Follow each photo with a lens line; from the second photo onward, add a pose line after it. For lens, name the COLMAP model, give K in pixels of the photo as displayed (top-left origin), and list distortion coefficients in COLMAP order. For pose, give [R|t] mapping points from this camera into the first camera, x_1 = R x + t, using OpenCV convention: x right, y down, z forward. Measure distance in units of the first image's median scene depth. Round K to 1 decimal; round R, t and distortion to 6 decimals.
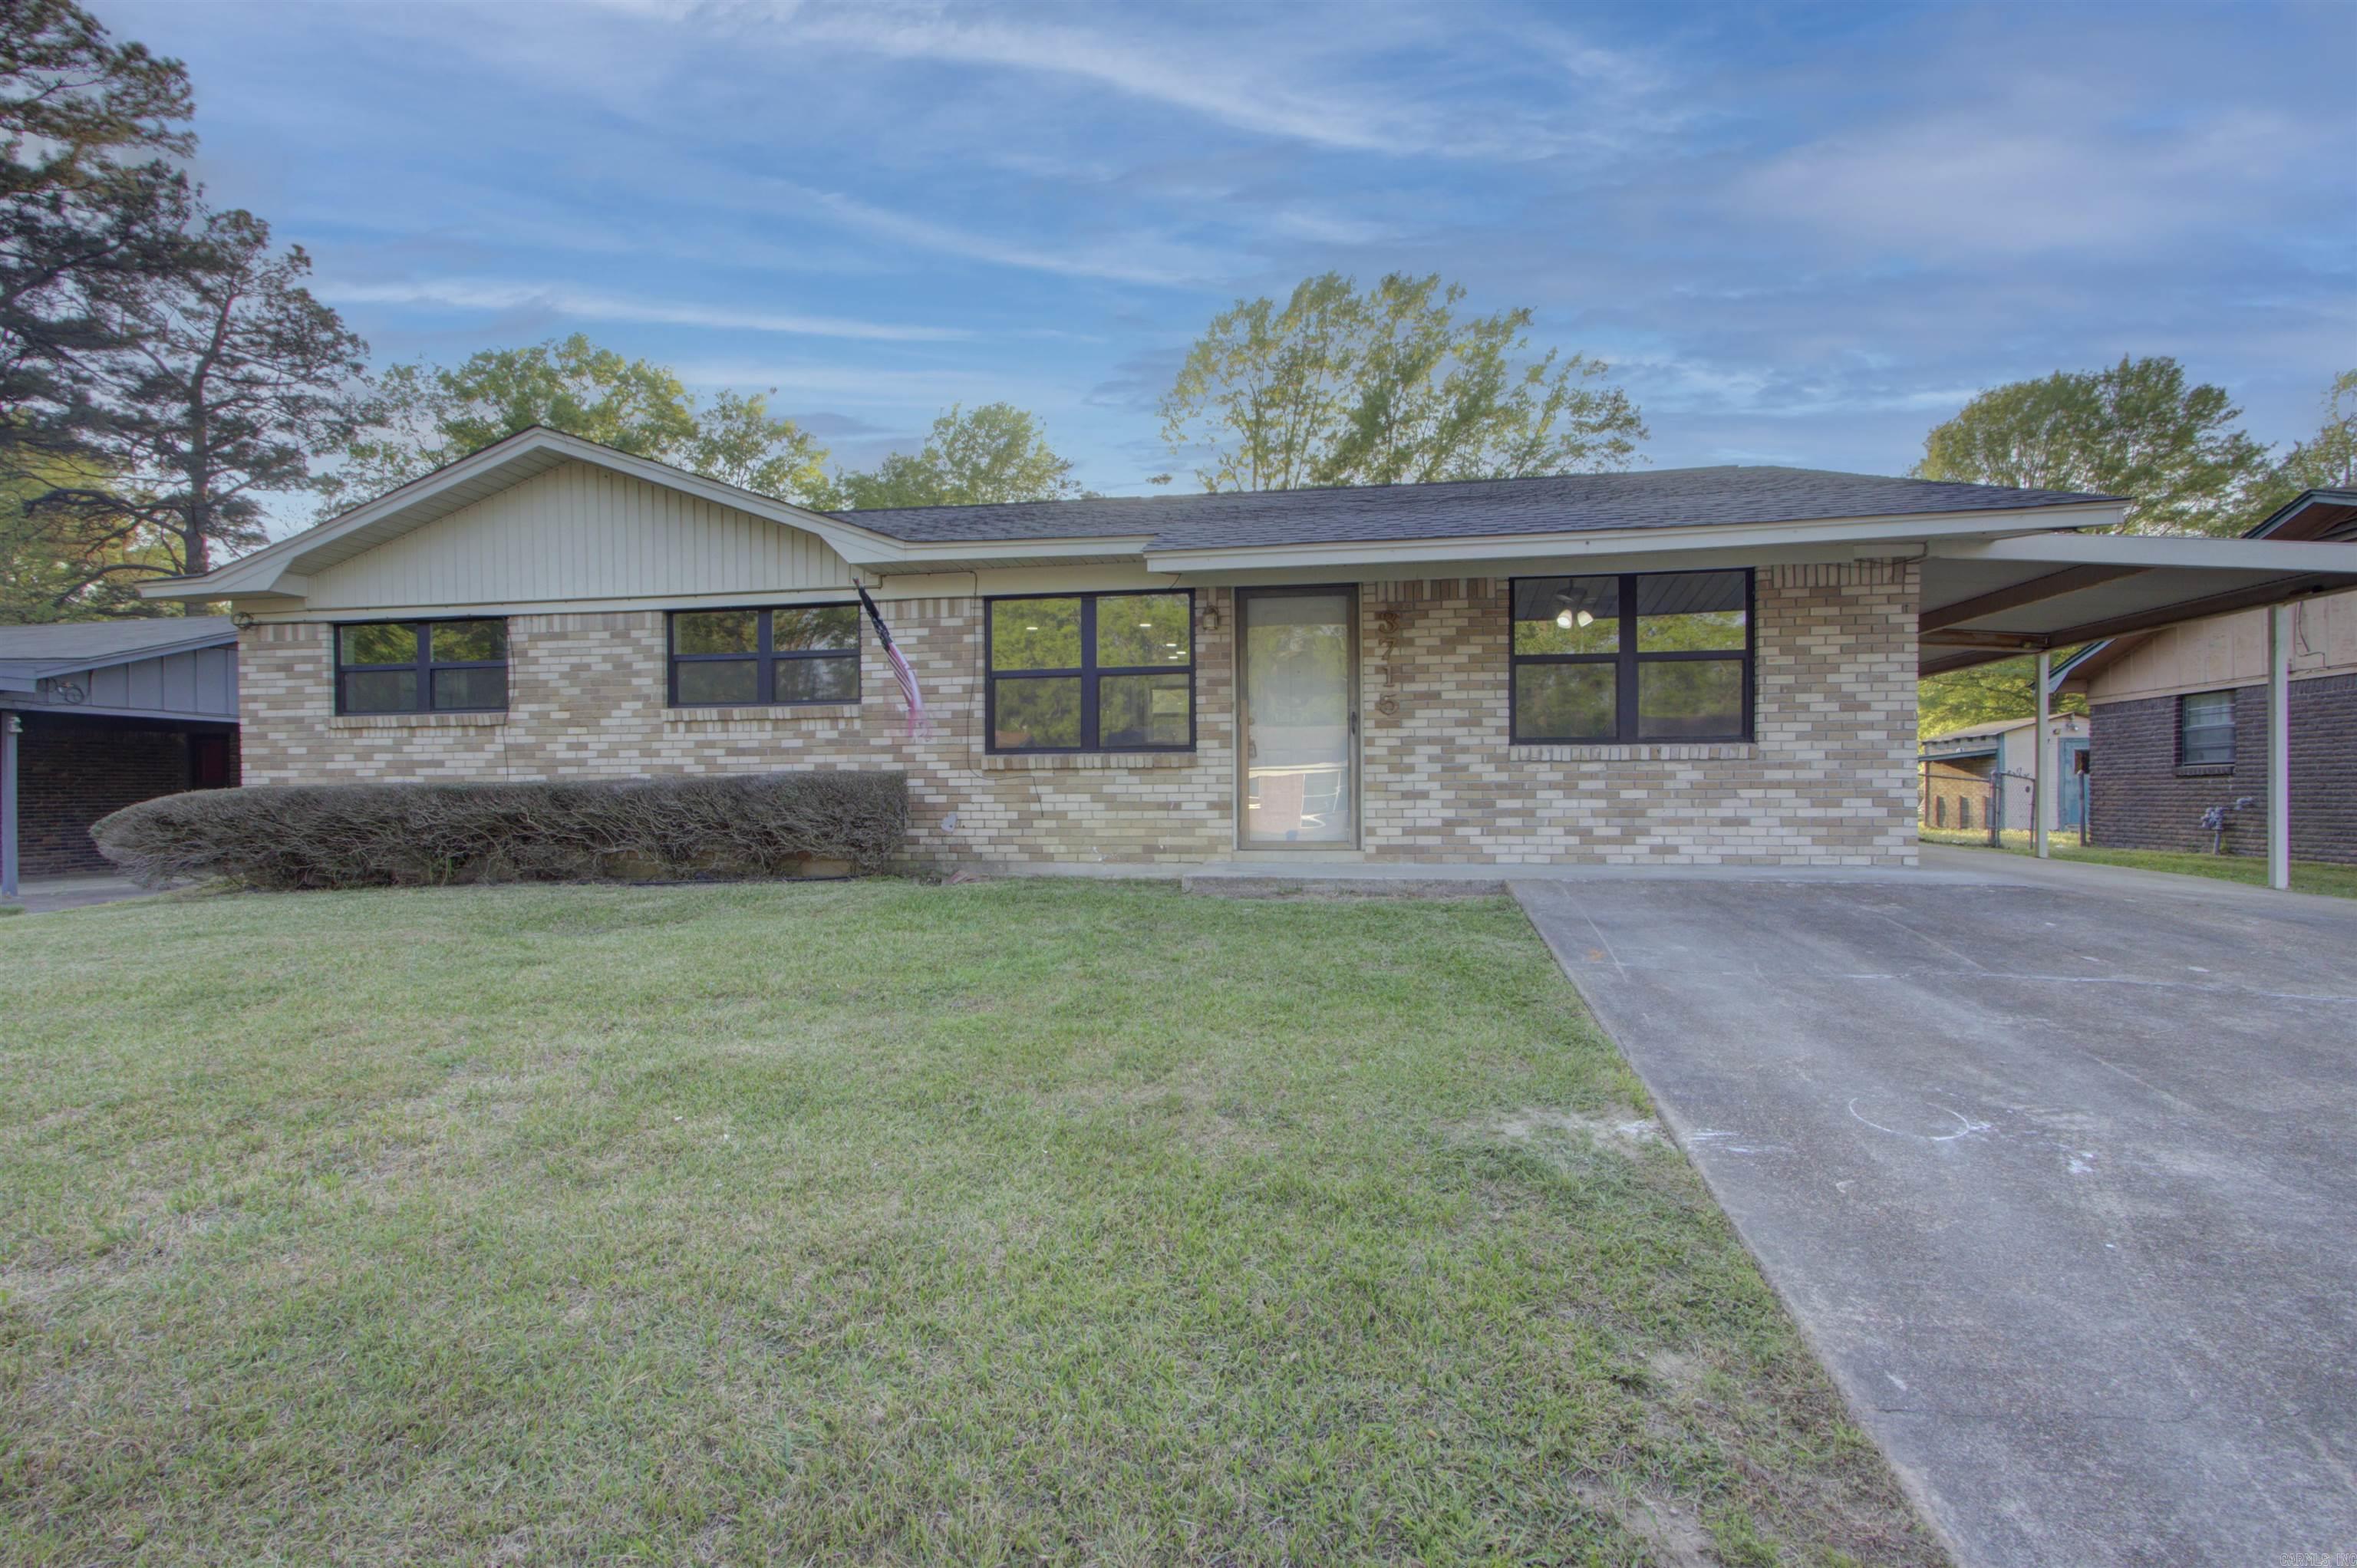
lens RADIAL K [[1066.9, 0, 1178.5], [0, 1066.9, 784.0], [0, 0, 1]] dist [0.000428, 0.000532]
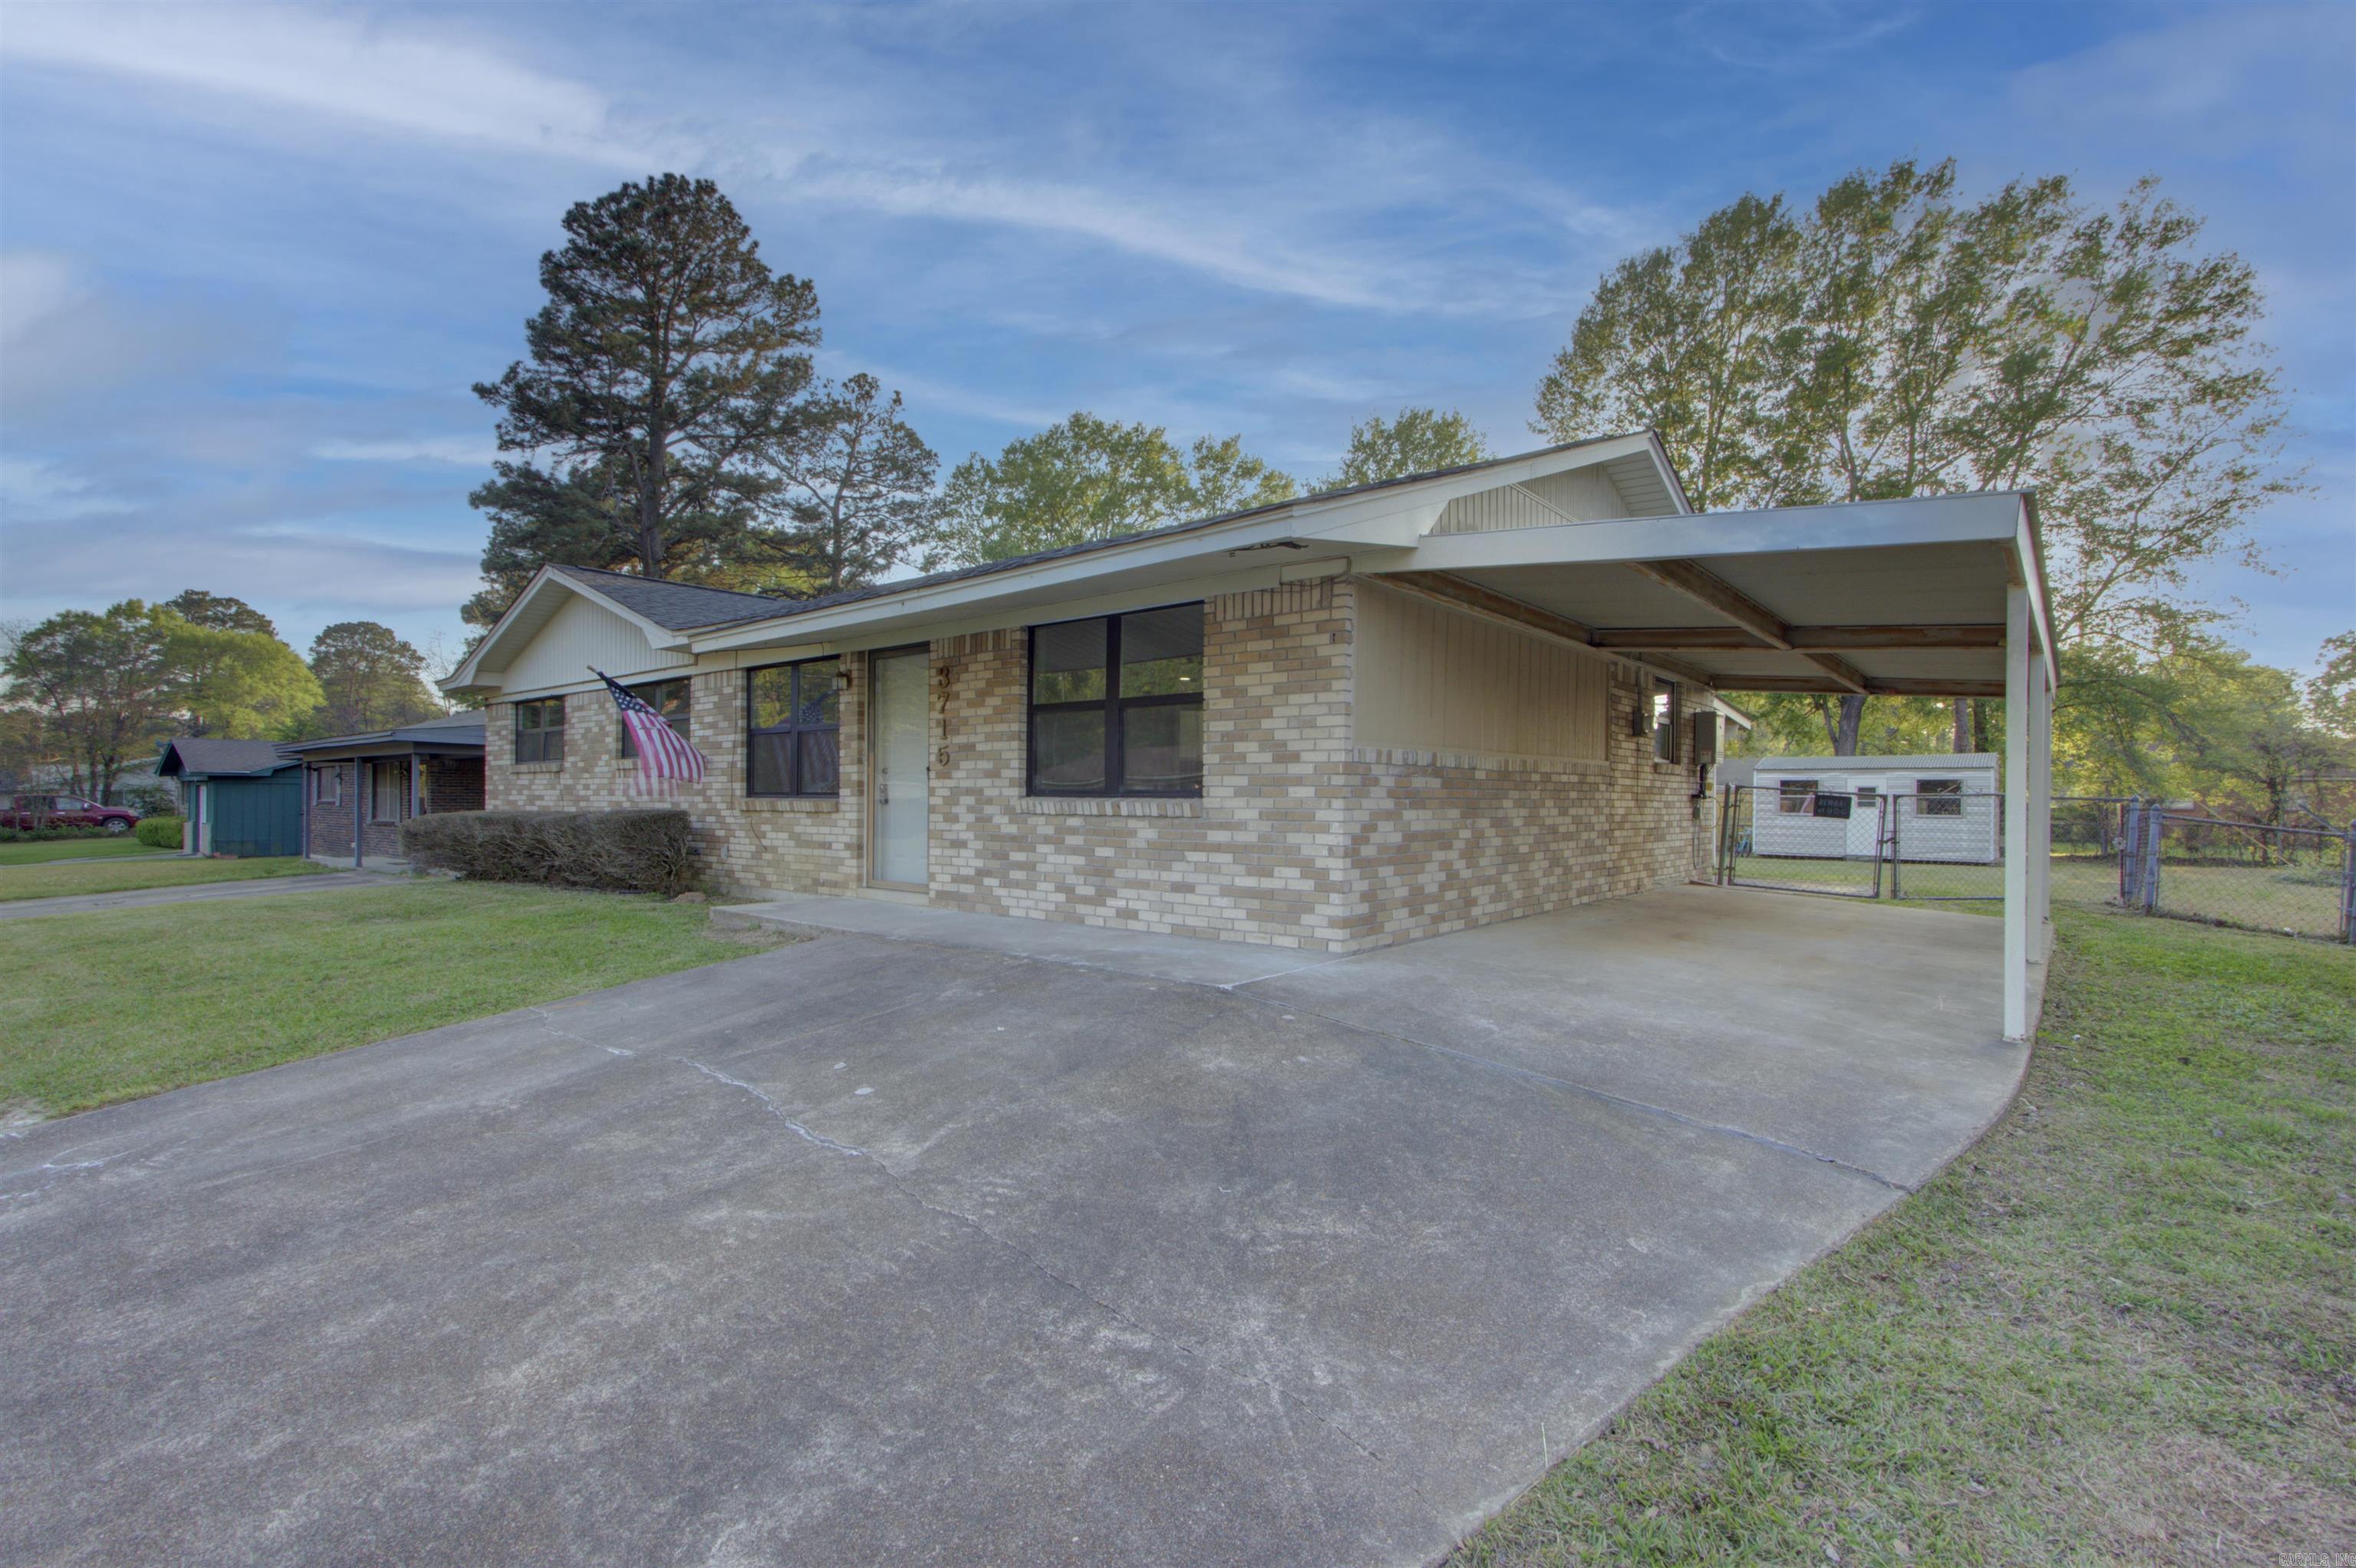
lens RADIAL K [[1084.0, 0, 1178.0], [0, 1084.0, 784.0], [0, 0, 1]] dist [0.001619, 0.007096]
pose [[0.854905, 0.005881, -0.518751, 0.964248], [-0.013543, 0.999848, -0.010984, -0.039757], [0.518607, 0.016415, 0.854855, 0.221374]]
